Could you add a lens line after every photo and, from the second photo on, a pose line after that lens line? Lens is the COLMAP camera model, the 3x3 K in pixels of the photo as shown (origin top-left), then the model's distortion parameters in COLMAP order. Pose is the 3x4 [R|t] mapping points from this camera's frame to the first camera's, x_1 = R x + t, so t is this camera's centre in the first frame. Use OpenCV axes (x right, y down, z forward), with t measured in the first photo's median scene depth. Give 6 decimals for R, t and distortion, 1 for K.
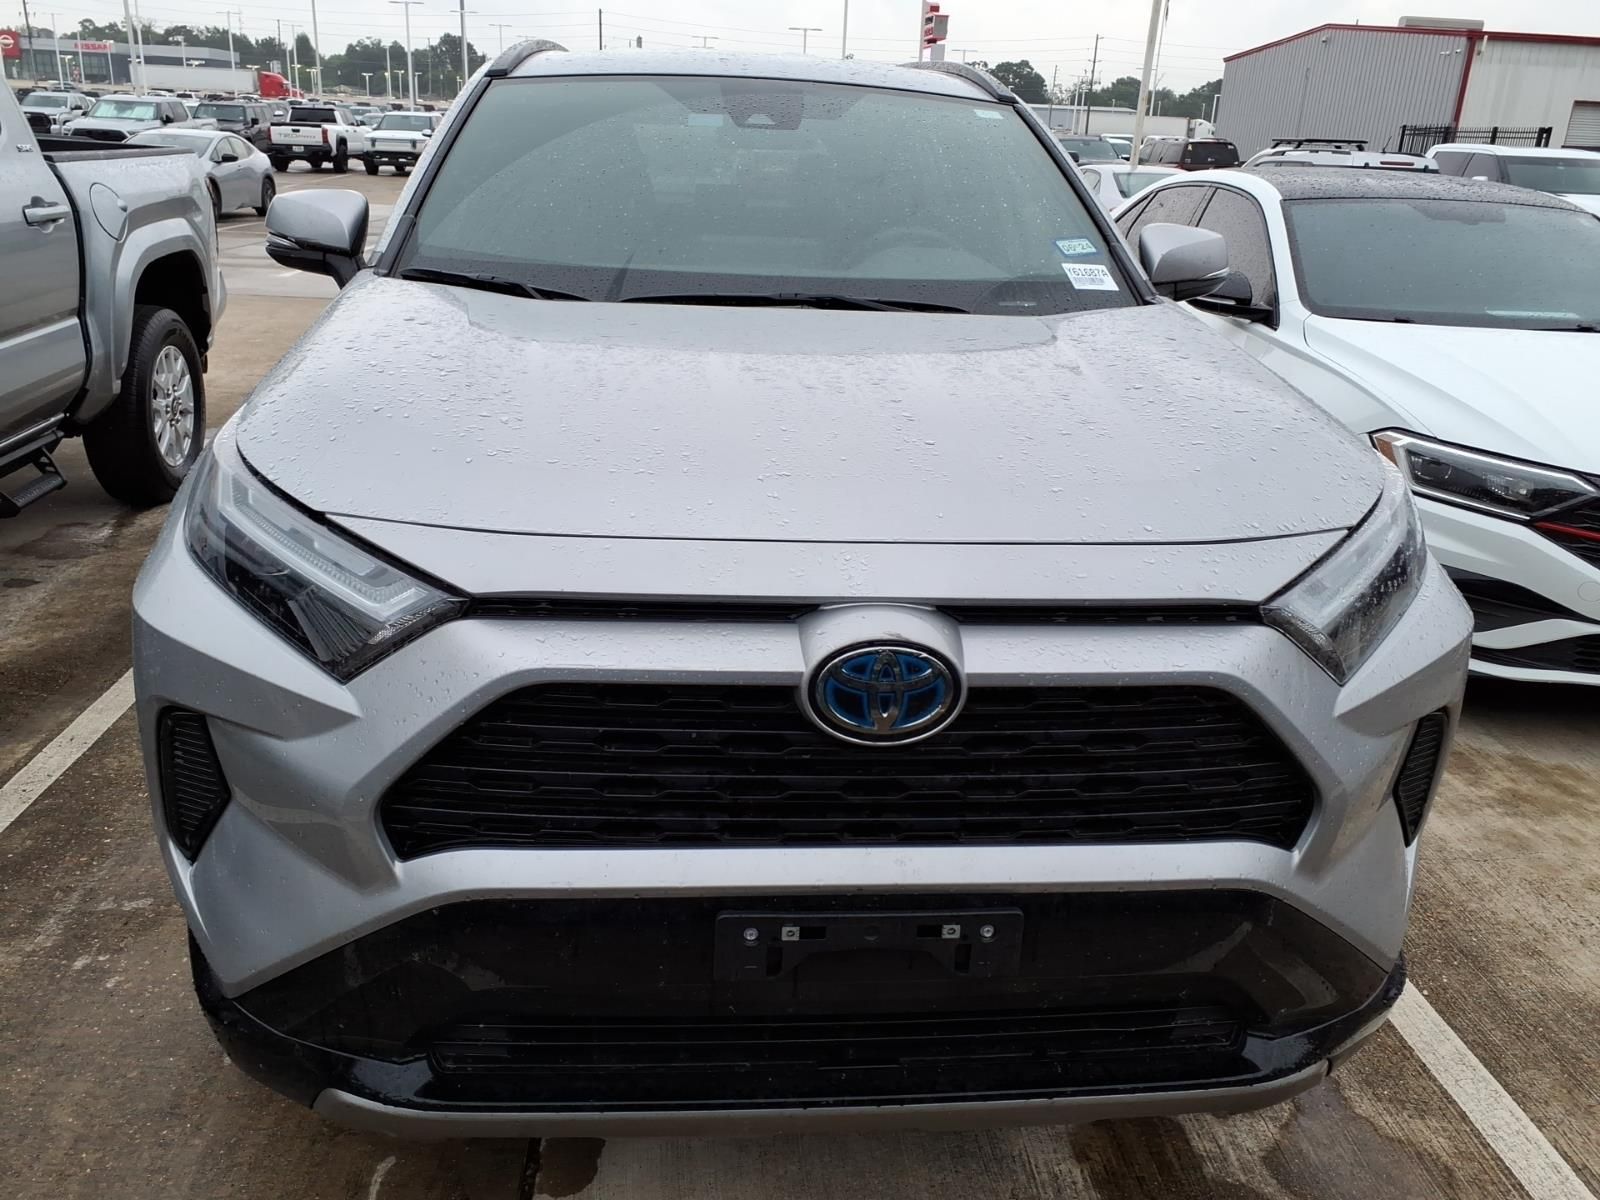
lens RADIAL K [[1280.6, 0, 785.9], [0, 1280.6, 601.4], [0, 0, 1]] dist [0.048140, -0.064442]
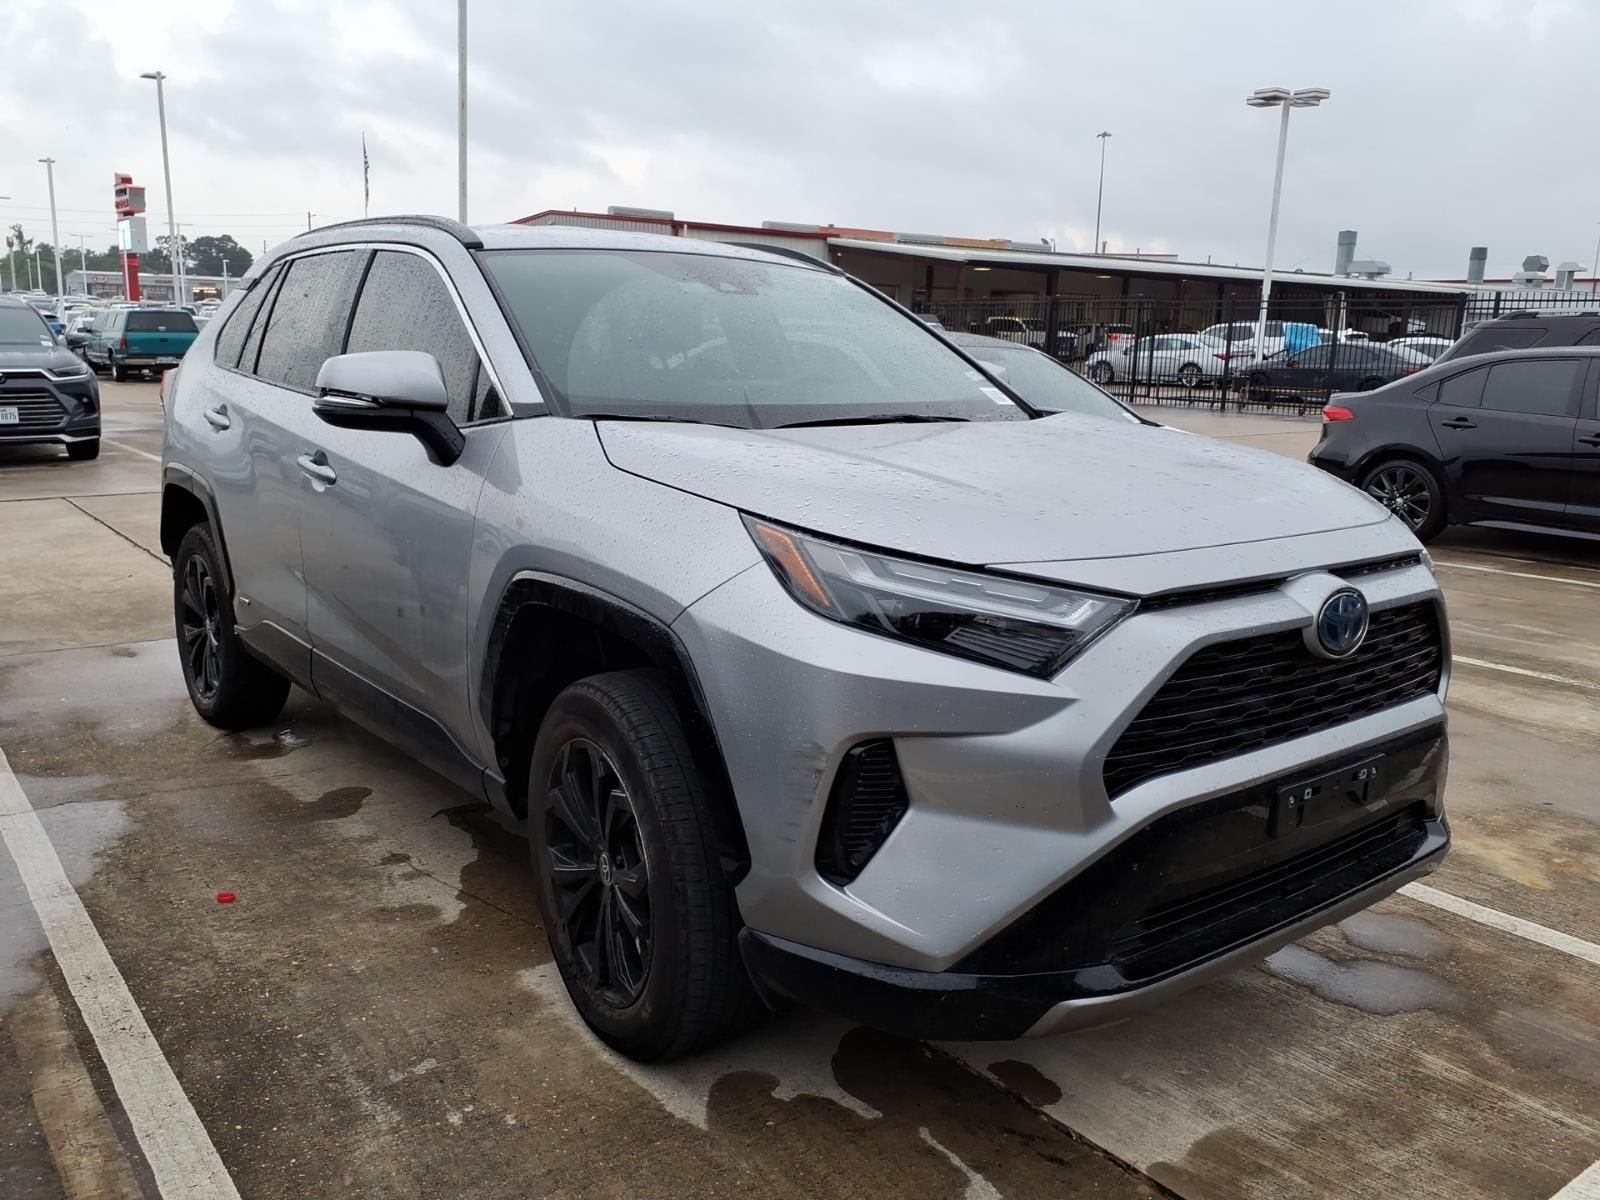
lens RADIAL K [[1280.6, 0, 785.9], [0, 1280.6, 601.4], [0, 0, 1]] dist [0.048140, -0.064442]
pose [[0.842051, -0.130169, 0.523457, -1.234278], [0.193237, 0.978831, -0.067441, 0.018139], [-0.503597, 0.157940, 0.849379, -0.021303]]
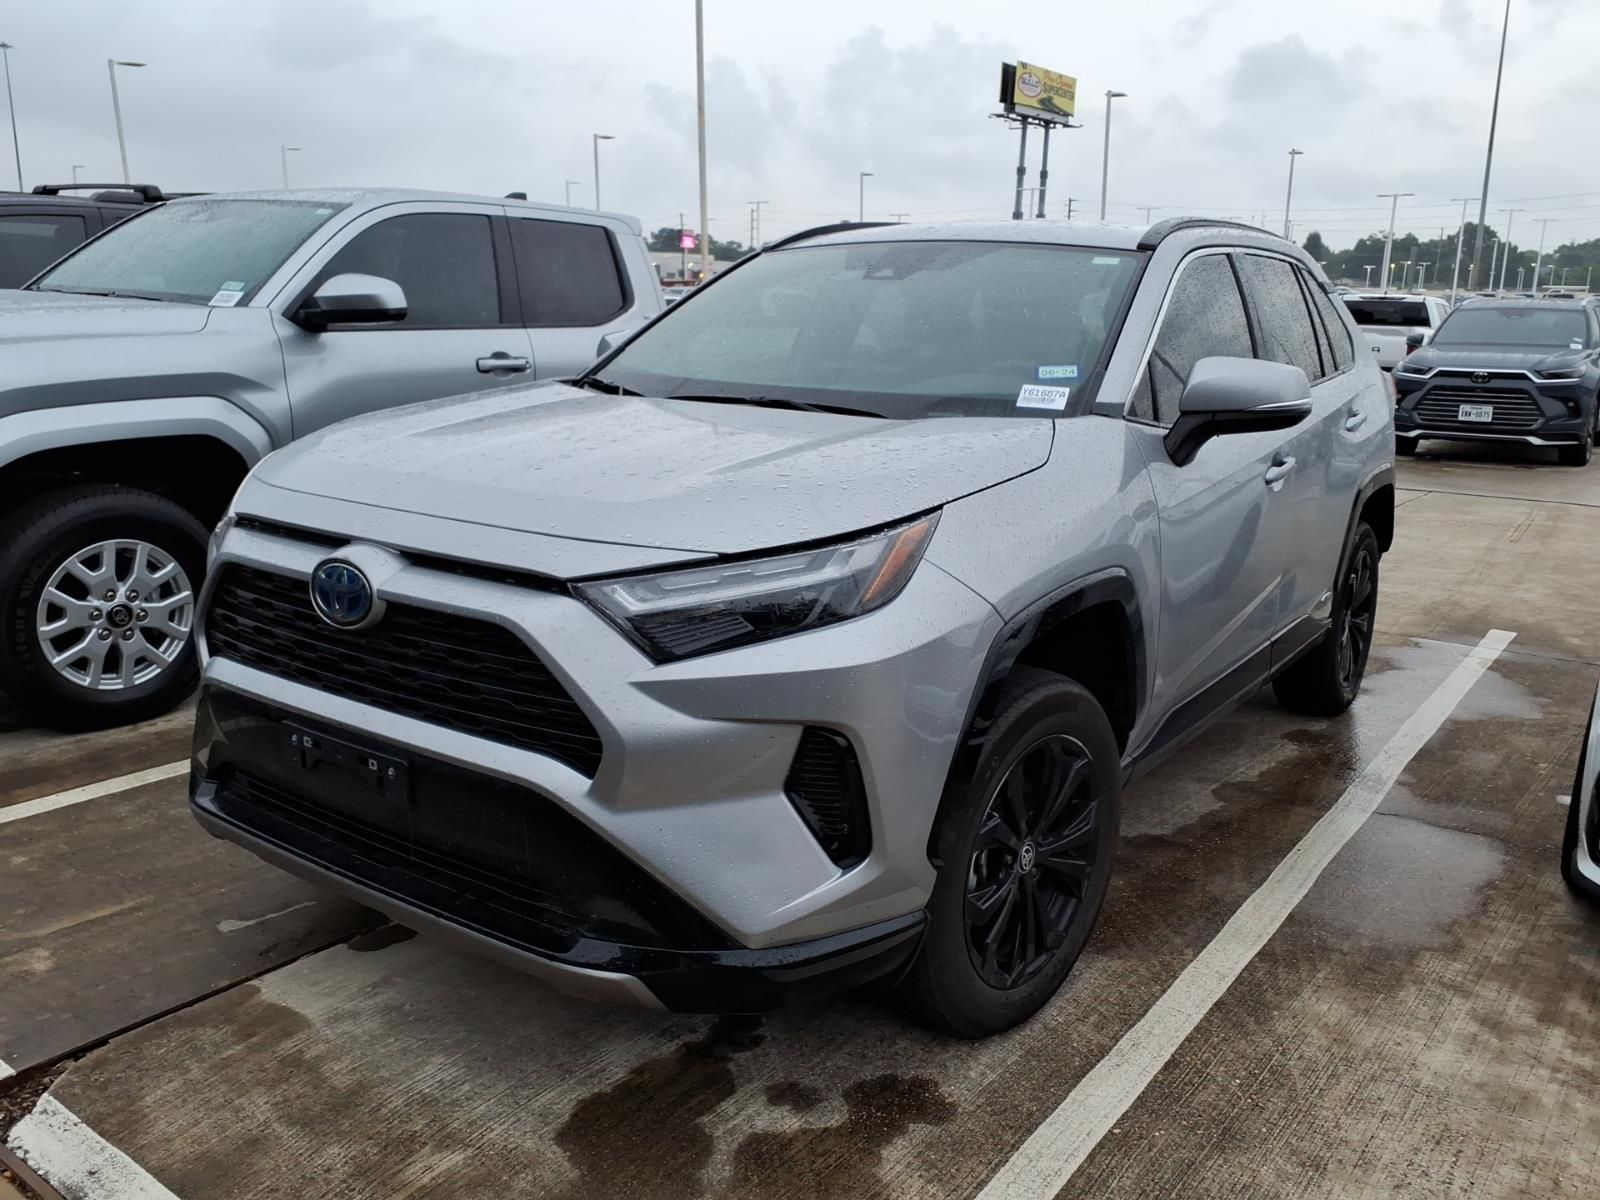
lens RADIAL K [[1280.6, 0, 785.9], [0, 1280.6, 601.4], [0, 0, 1]] dist [0.048140, -0.064442]
pose [[0.759711, 0.126850, -0.637768, 1.402910], [-0.212590, 0.975344, -0.059246, 0.053422], [0.614528, 0.180593, 0.767946, 0.094477]]
